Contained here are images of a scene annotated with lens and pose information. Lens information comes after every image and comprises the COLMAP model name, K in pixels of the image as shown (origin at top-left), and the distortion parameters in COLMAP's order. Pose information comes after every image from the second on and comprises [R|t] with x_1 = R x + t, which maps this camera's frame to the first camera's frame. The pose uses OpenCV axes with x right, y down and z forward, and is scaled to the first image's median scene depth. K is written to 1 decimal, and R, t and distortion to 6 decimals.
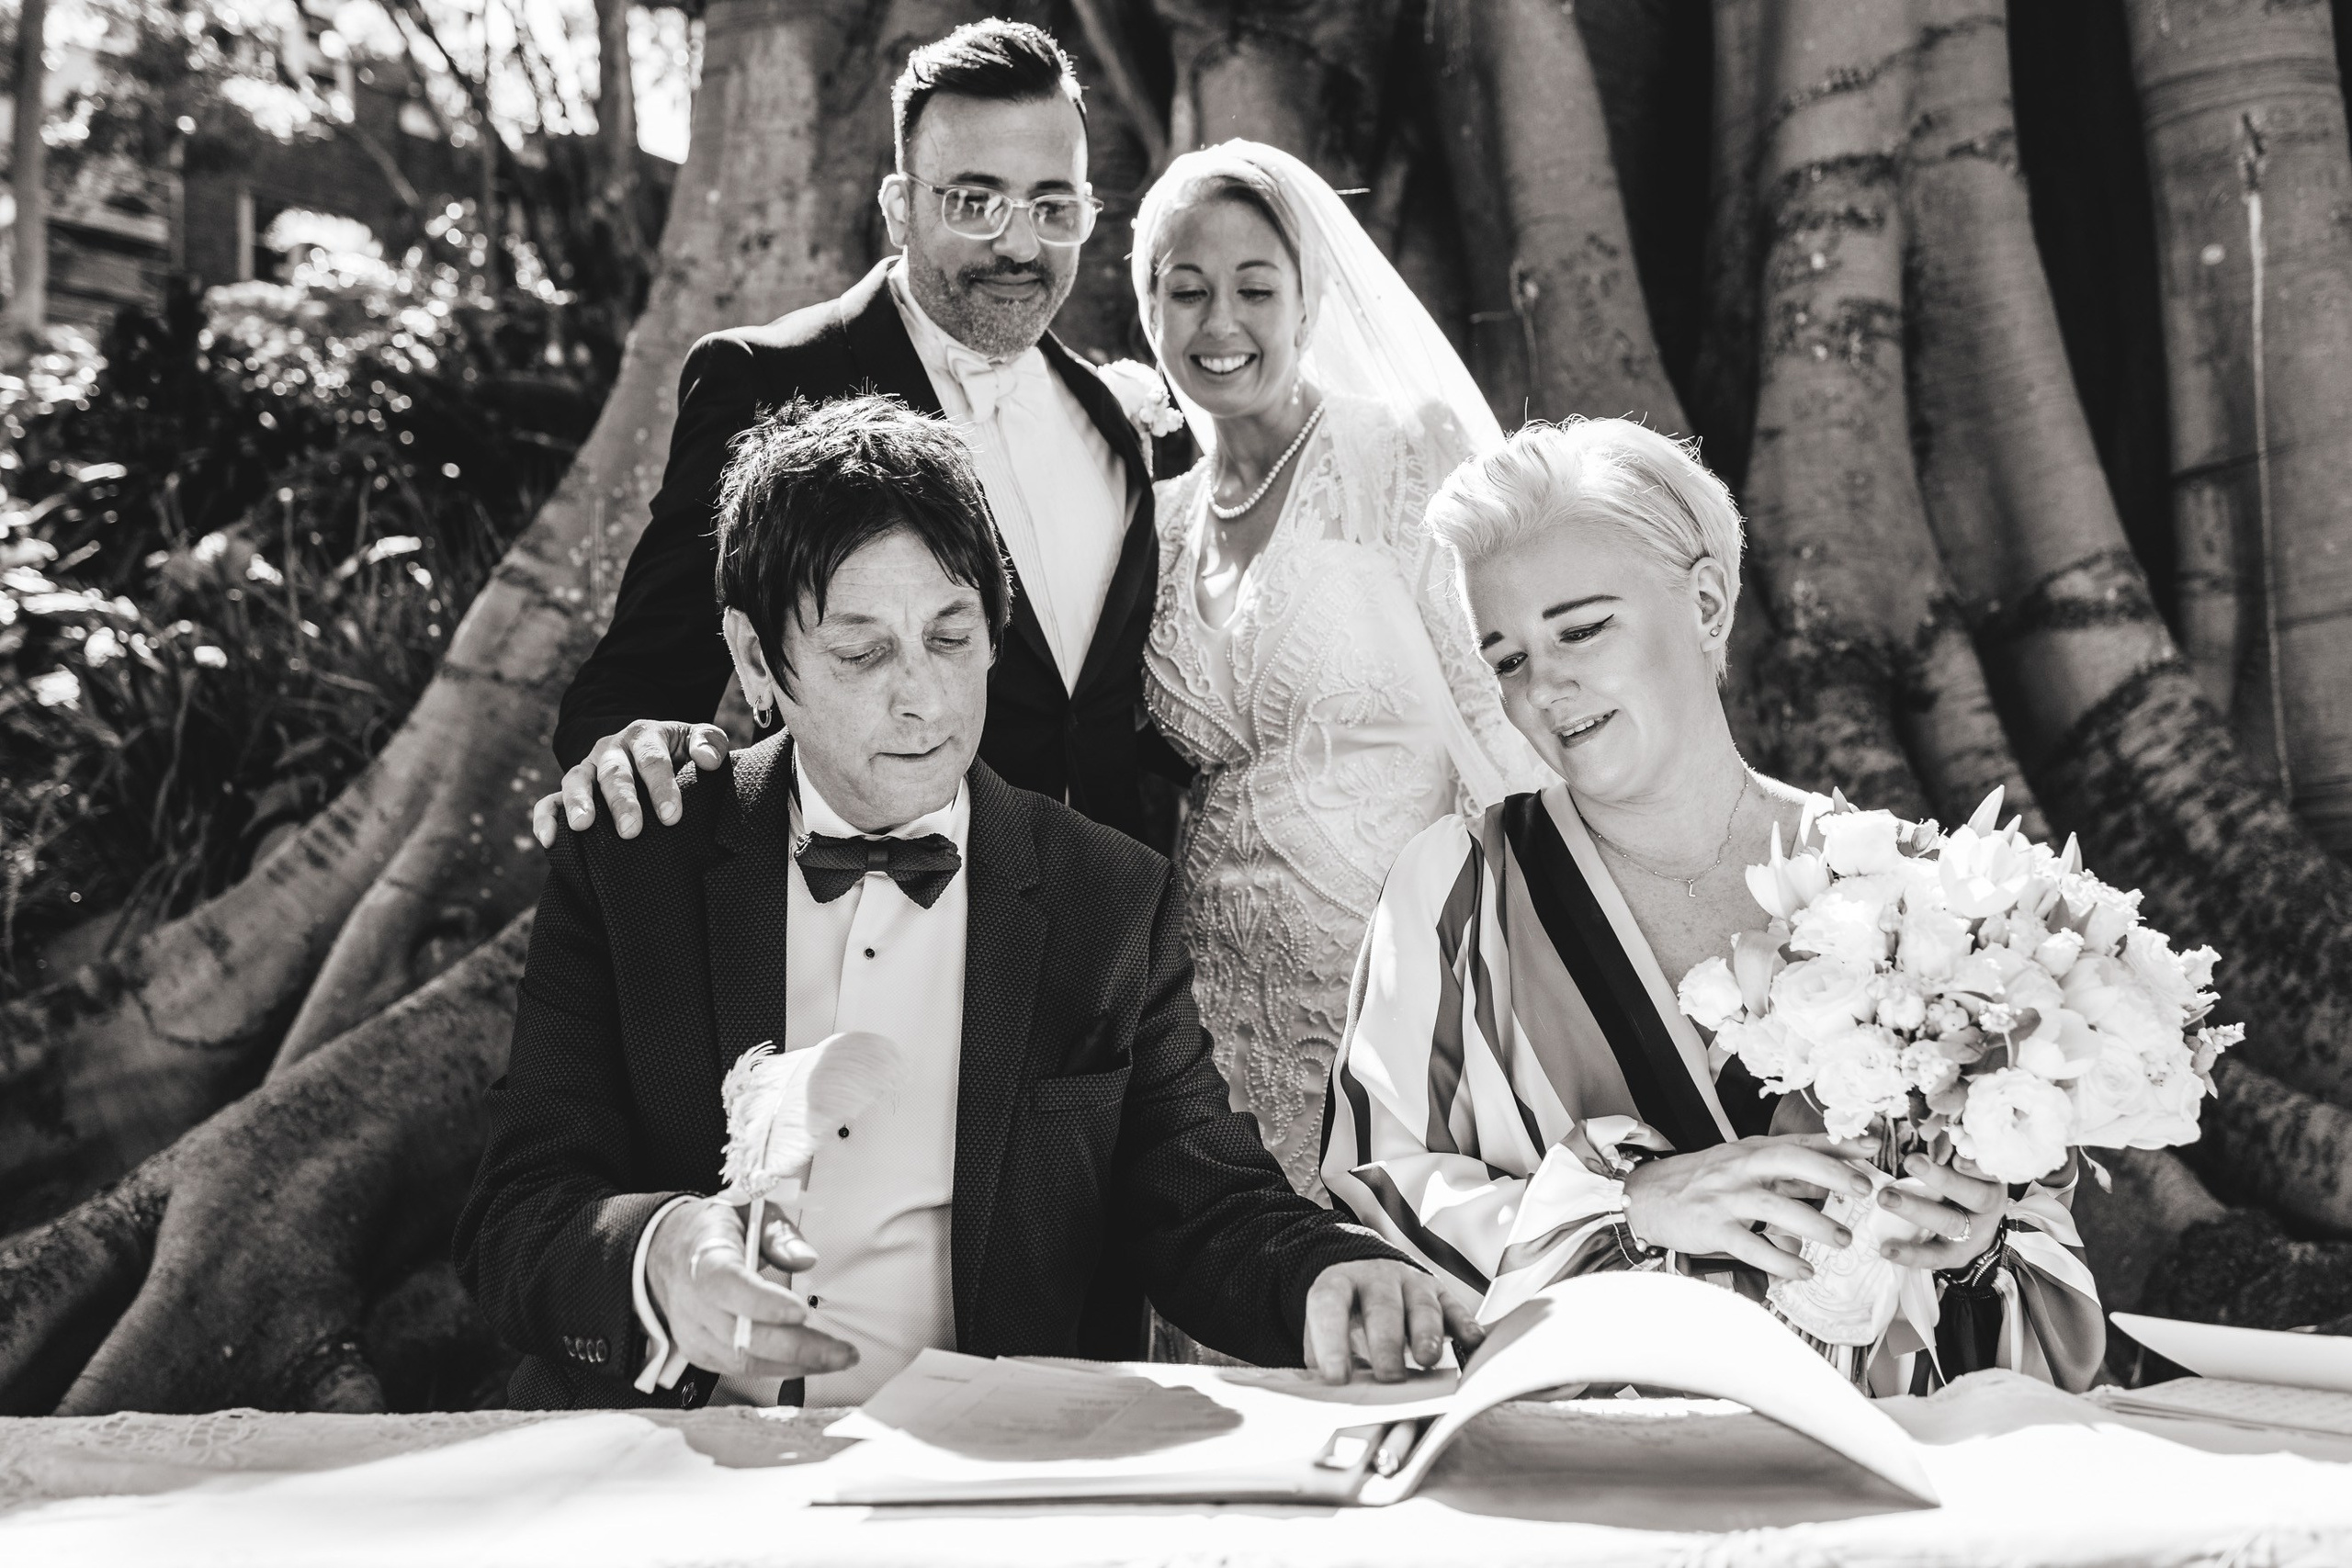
lens RADIAL K [[2441.5, 0, 1125.2], [0, 2441.5, 771.9], [0, 0, 1]] dist [0.004259, 0.000000]
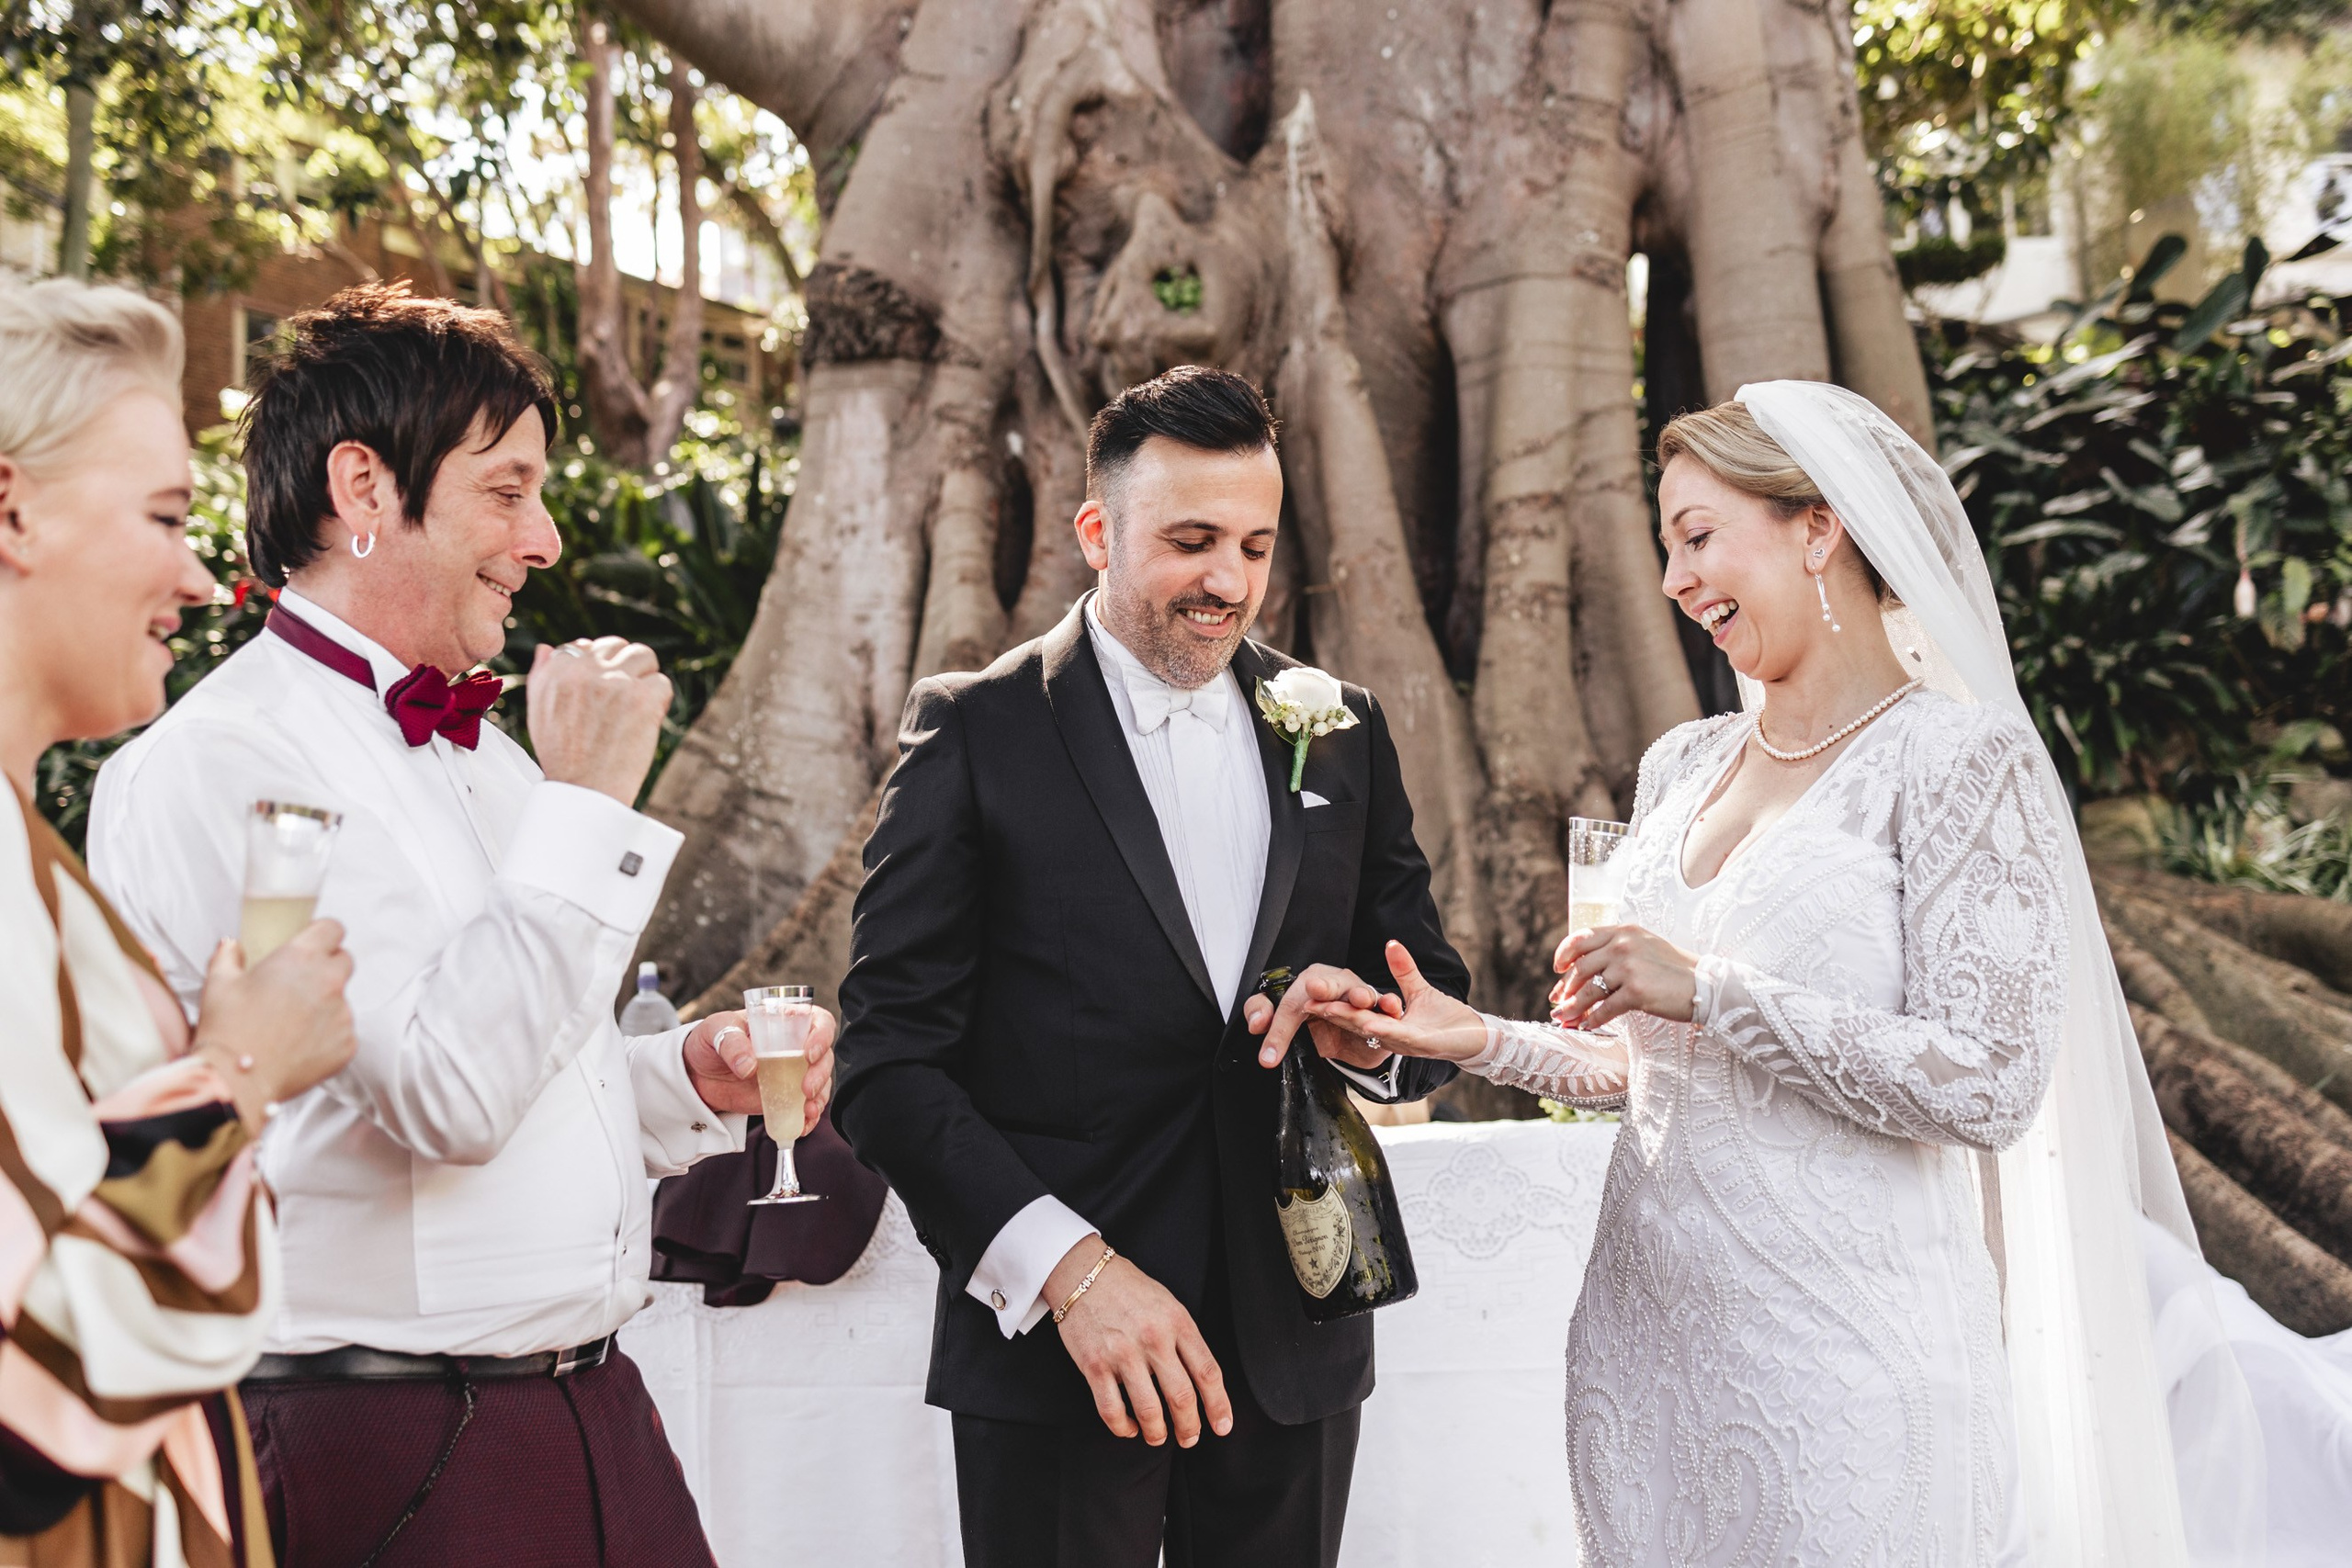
lens RADIAL K [[2324.8, 0, 1163.3], [0, 2324.8, 793.1], [0, 0, 1]] dist [-0.009050, 0.000000]
pose [[0.998804, -0.006467, 0.048471, -0.027314], [0.007252, 0.999845, -0.016029, -0.028143], [-0.048360, 0.016362, 0.998696, -0.525439]]
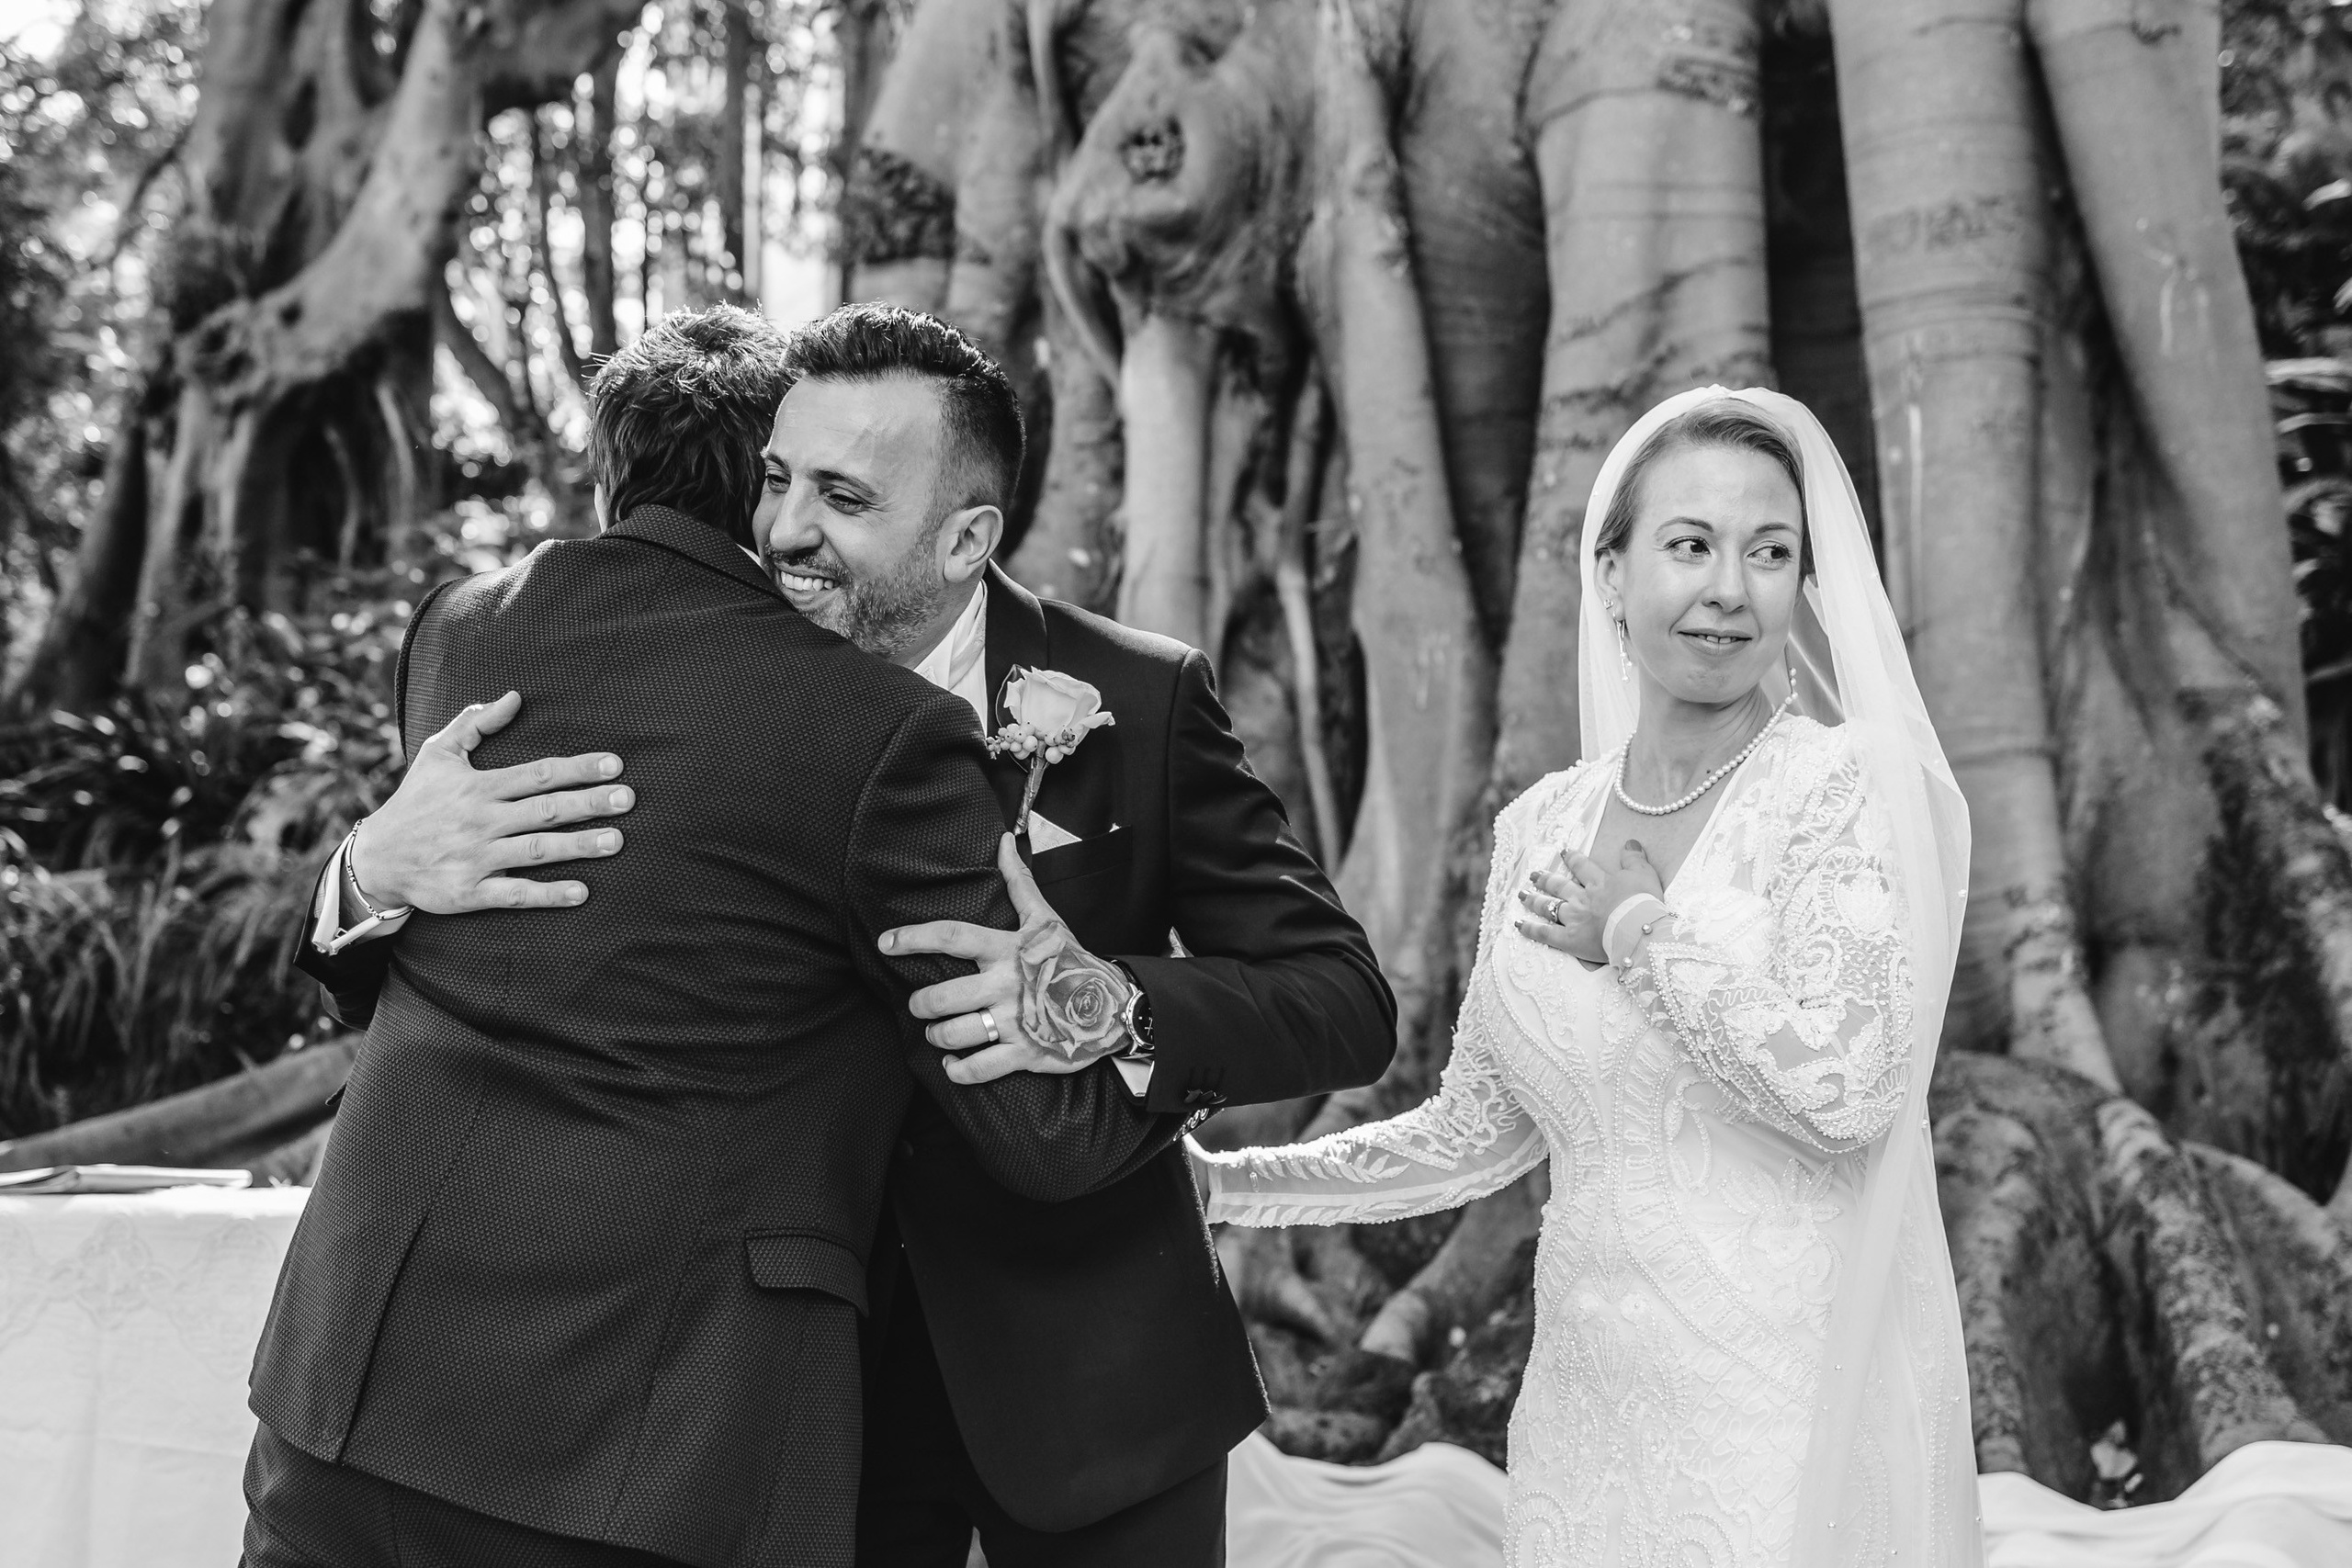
lens RADIAL K [[3030.0, 0, 1085.3], [0, 3030.0, 880.9], [0, 0, 1]] dist [0.011171, 0.000000]
pose [[0.920482, 0.010652, -0.390641, 0.651291], [0.004339, 0.999288, 0.037474, -0.062050], [0.390762, -0.036189, 0.919780, -0.500288]]
